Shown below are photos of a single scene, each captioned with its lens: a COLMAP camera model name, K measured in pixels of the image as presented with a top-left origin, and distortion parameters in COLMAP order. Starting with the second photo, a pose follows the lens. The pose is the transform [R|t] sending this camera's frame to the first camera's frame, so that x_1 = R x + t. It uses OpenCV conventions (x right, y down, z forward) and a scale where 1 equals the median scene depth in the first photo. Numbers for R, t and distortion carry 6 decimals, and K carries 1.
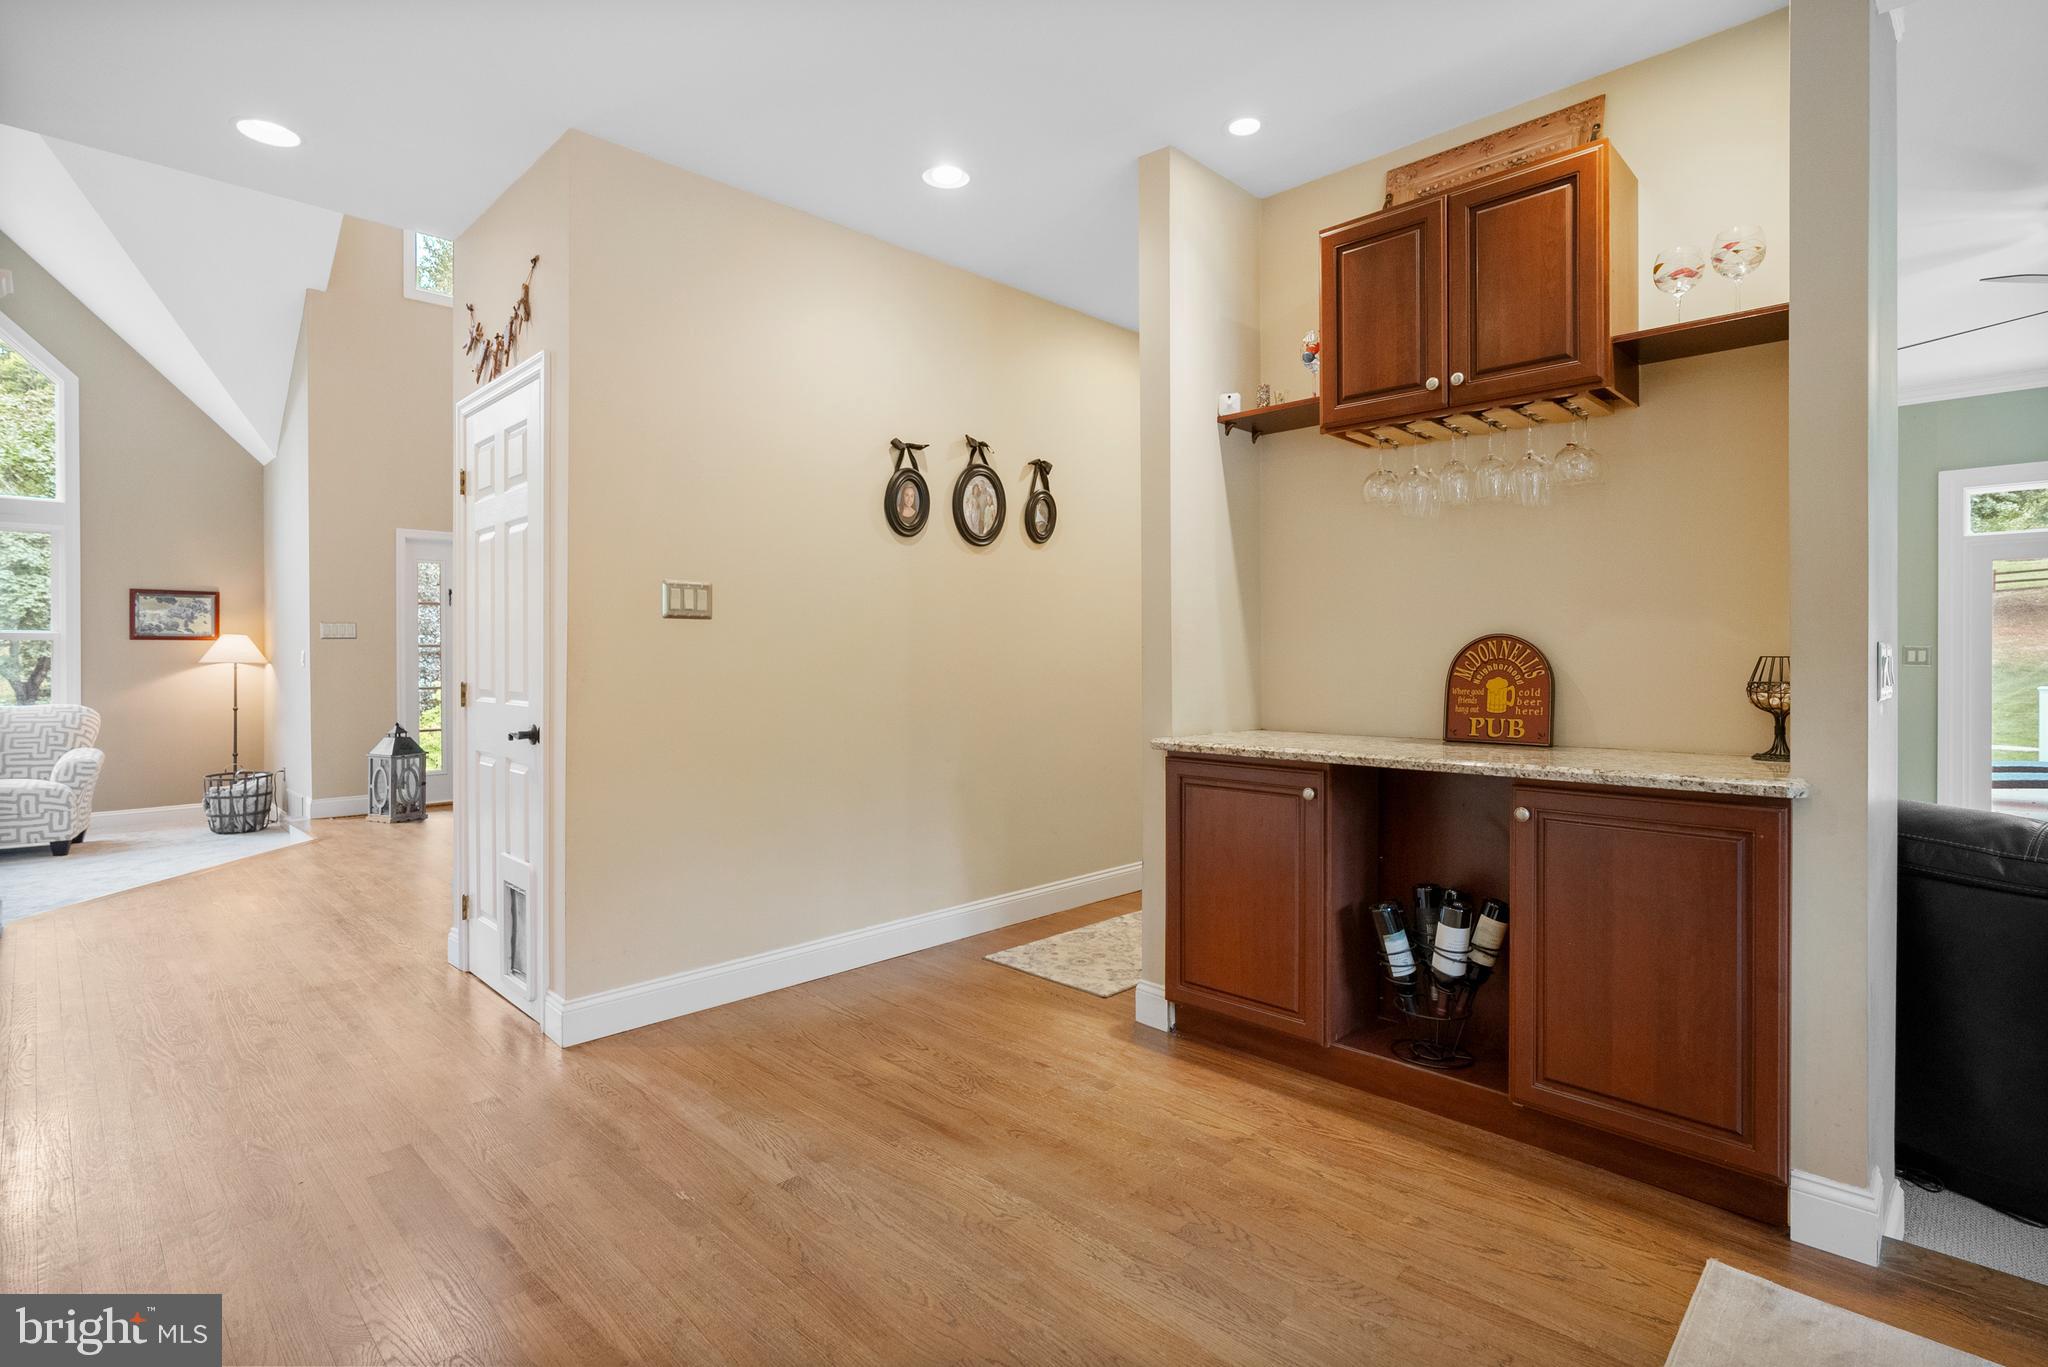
lens RADIAL K [[1007.2, 0, 1027.7], [0, 1007.2, 666.1], [0, 0, 1]] dist [-0.010026, 0.003609]
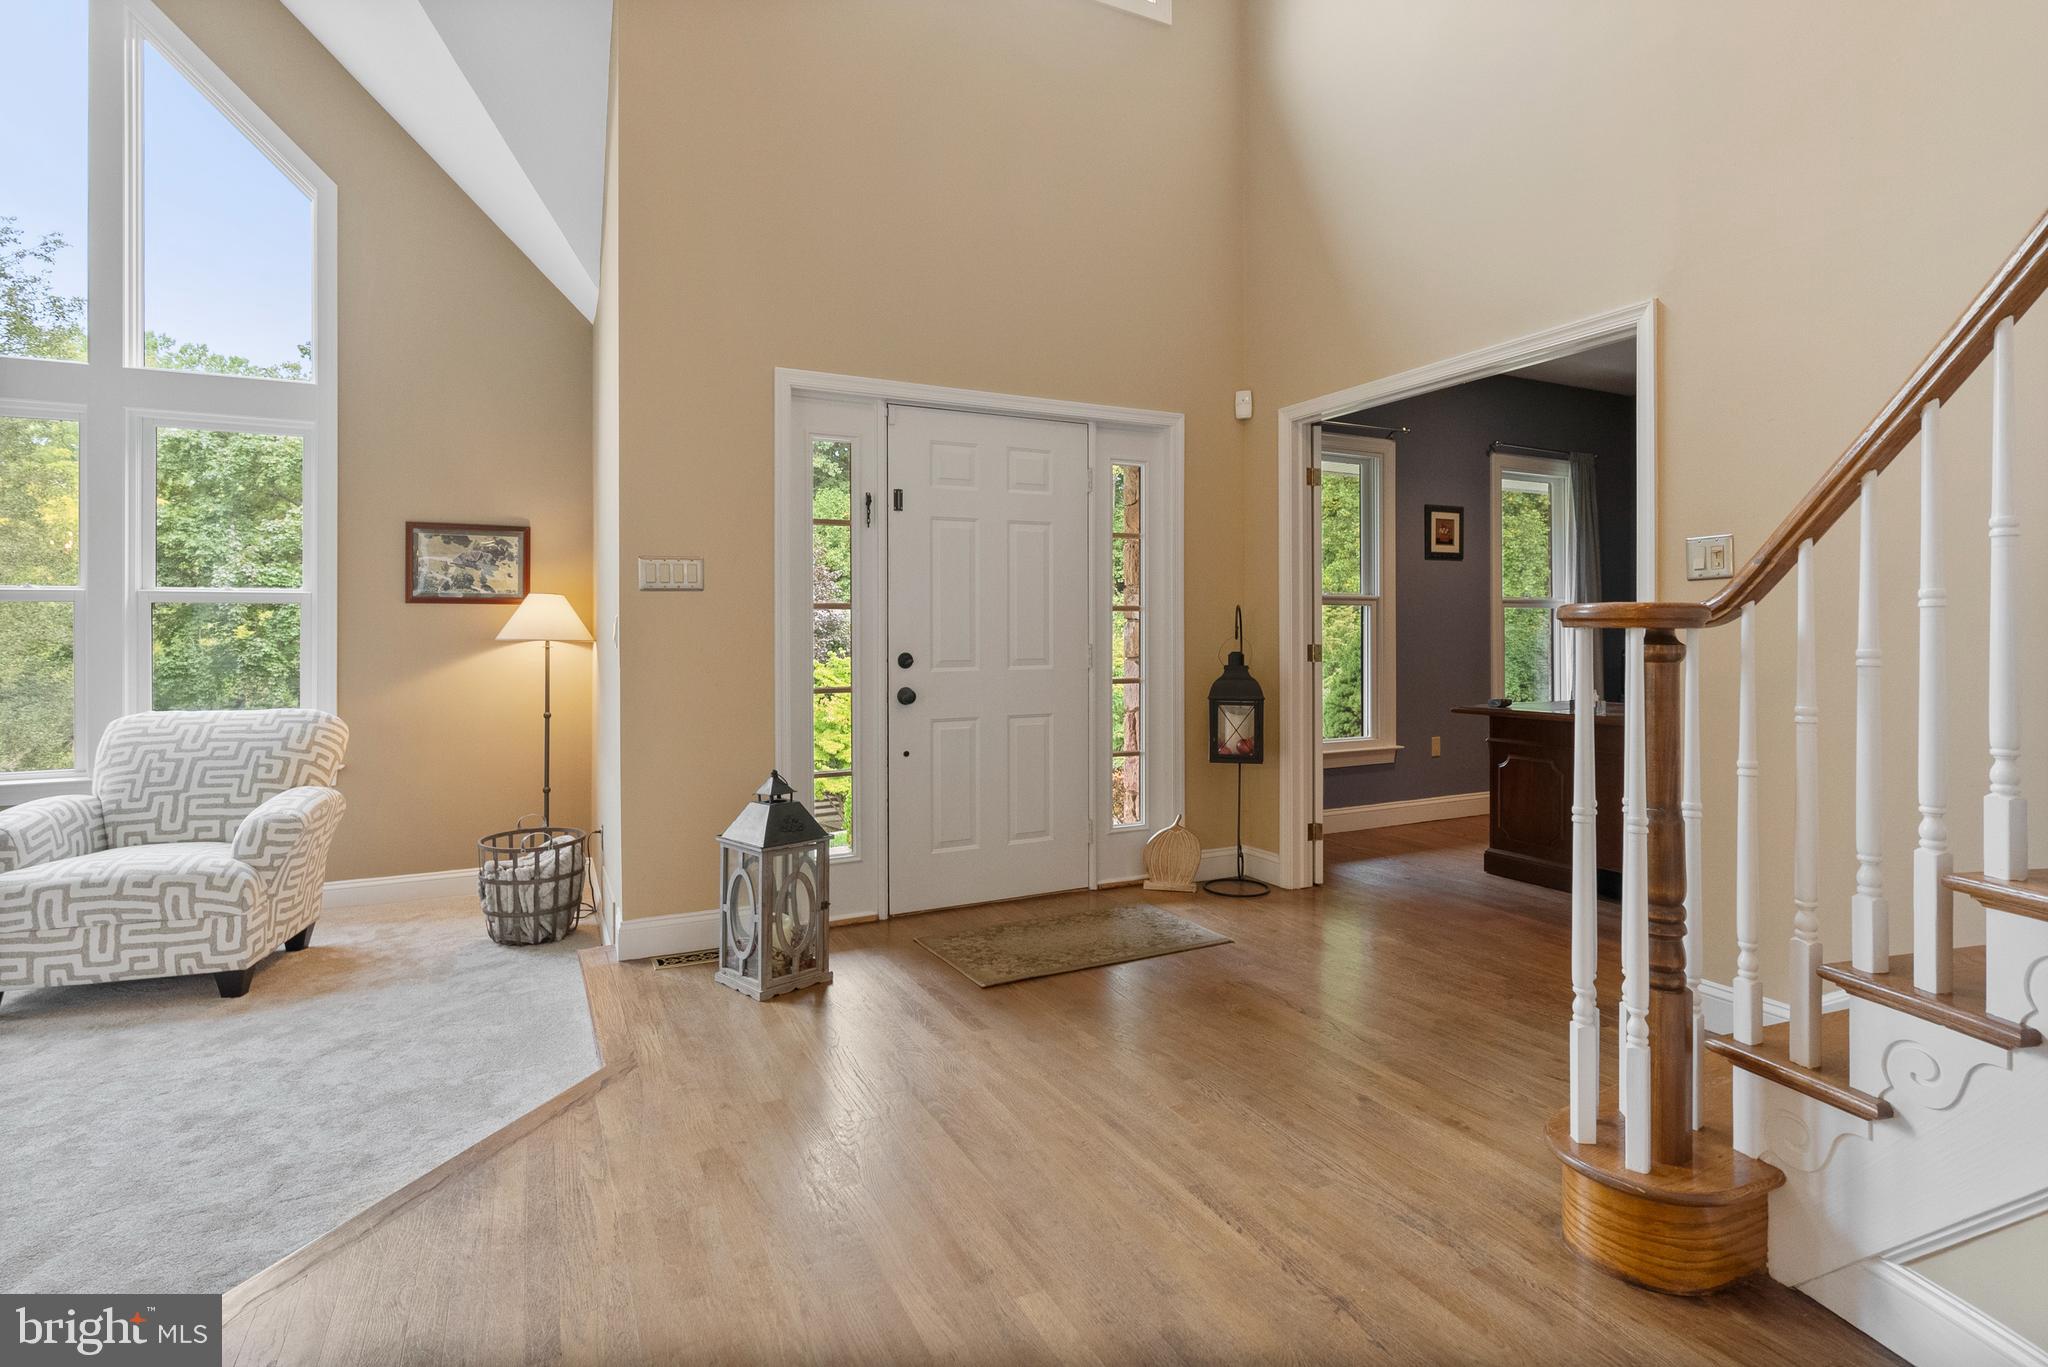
lens RADIAL K [[1007.2, 0, 1028.8], [0, 1007.2, 636.7], [0, 0, 1]] dist [-0.010026, 0.003609]
pose [[0.947785, -0.002304, -0.318902, -0.347634], [0.000755, 0.999987, -0.004982, -0.001894], [0.318910, 0.004481, 0.947775, 0.562691]]
